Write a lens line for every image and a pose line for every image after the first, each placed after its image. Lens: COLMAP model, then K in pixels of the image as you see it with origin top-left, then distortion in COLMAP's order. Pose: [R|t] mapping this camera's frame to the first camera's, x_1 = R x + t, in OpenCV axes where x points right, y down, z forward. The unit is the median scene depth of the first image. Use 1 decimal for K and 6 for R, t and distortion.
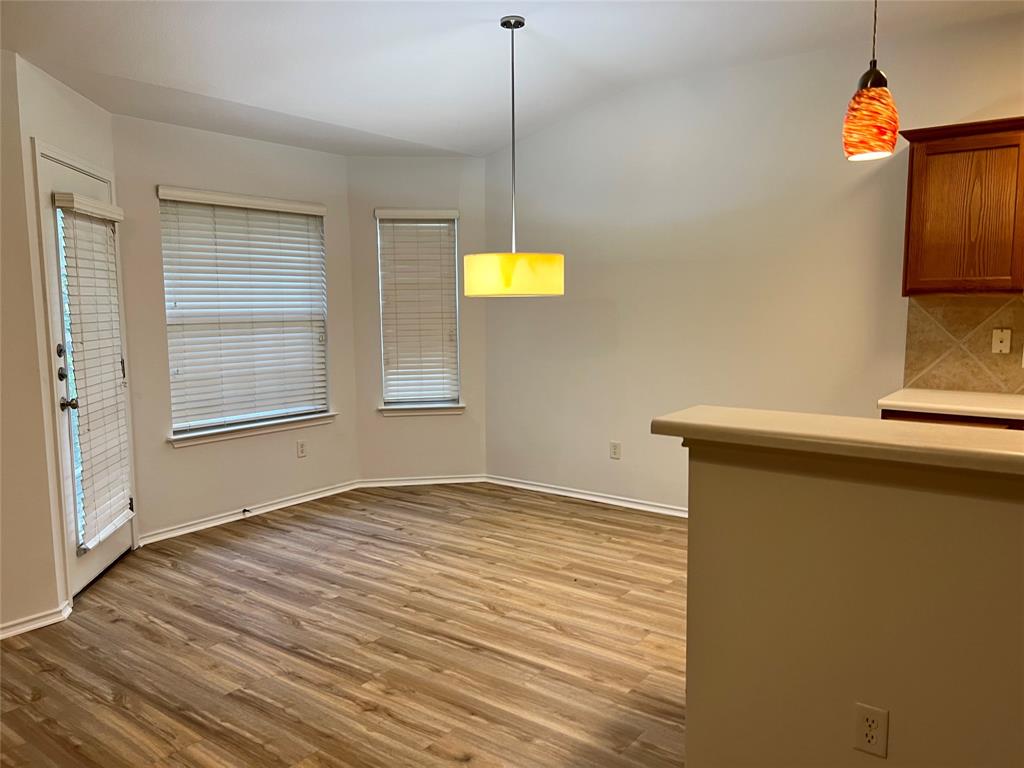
lens RADIAL K [[769.6, 0, 510.2], [0, 769.6, 387.5], [0, 0, 1]] dist [0.048640, -0.055810]
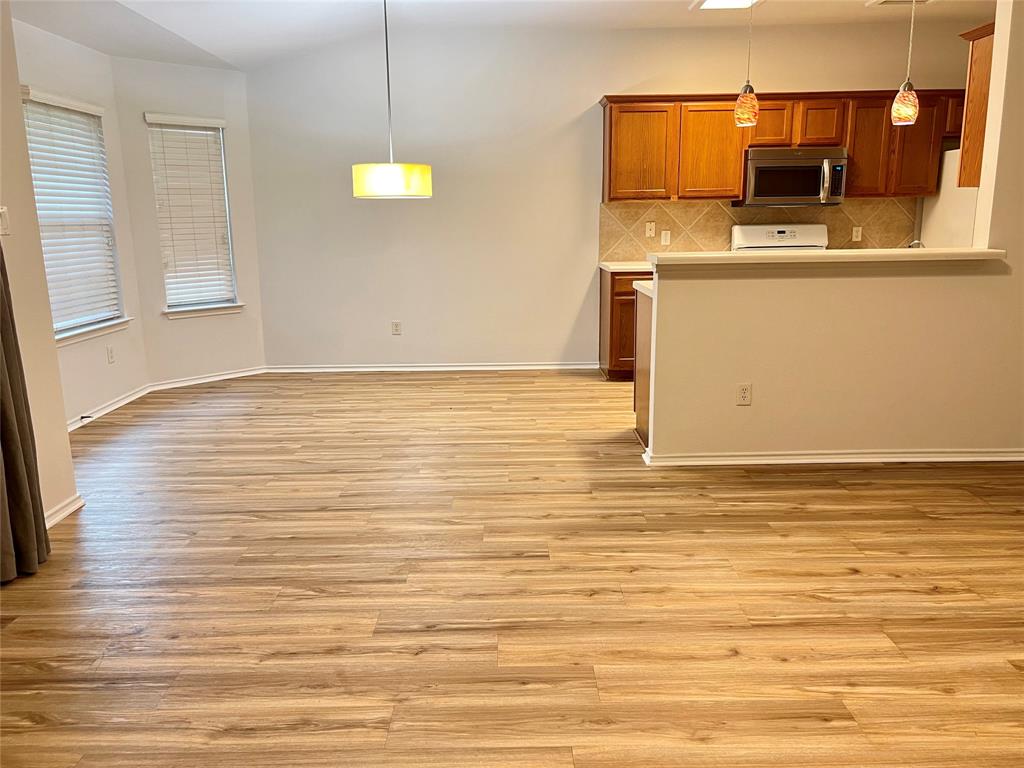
lens RADIAL K [[769.6, 0, 509.1], [0, 769.6, 378.9], [0, 0, 1]] dist [0.048640, -0.055810]
pose [[0.793990, -0.127208, 0.594473, -0.637185], [0.073924, 0.990809, 0.113284, 0.048130], [-0.603419, -0.046001, 0.796096, -0.156418]]
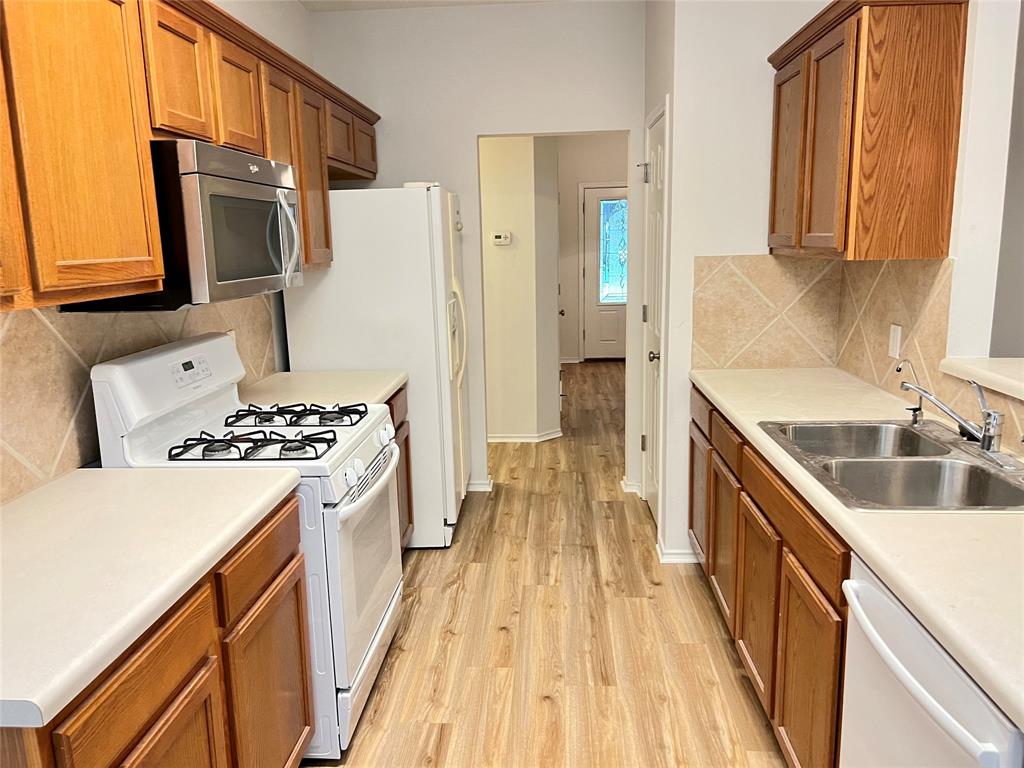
lens RADIAL K [[769.6, 0, 512.0], [0, 769.6, 386.3], [0, 0, 1]] dist [0.048640, -0.055810]
pose [[-0.546350, -0.139057, 0.825933, 0.149710], [0.119251, 0.963160, 0.241044, -0.134275], [-0.829024, 0.230188, -0.509640, 0.908145]]
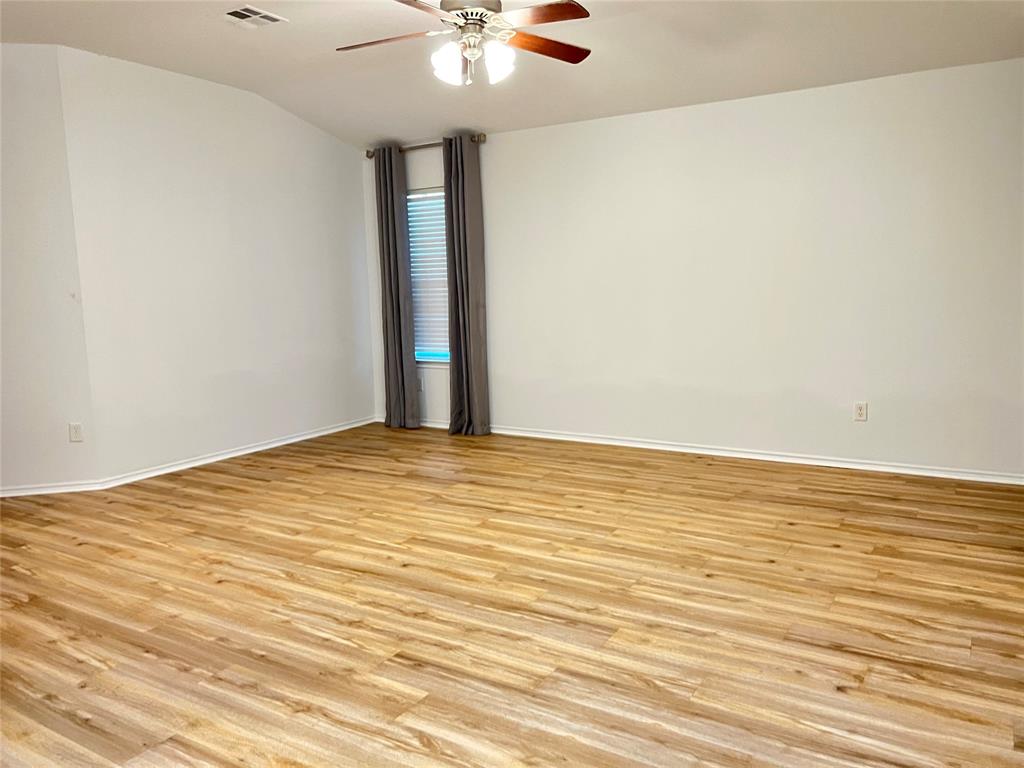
lens RADIAL K [[769.6, 0, 511.8], [0, 769.6, 389.2], [0, 0, 1]] dist [0.048640, -0.055810]
pose [[-0.995311, 0.044314, -0.085983, -0.225711], [0.021747, 0.968650, 0.247477, -0.081148], [0.094254, 0.244447, -0.965071, 1.034862]]
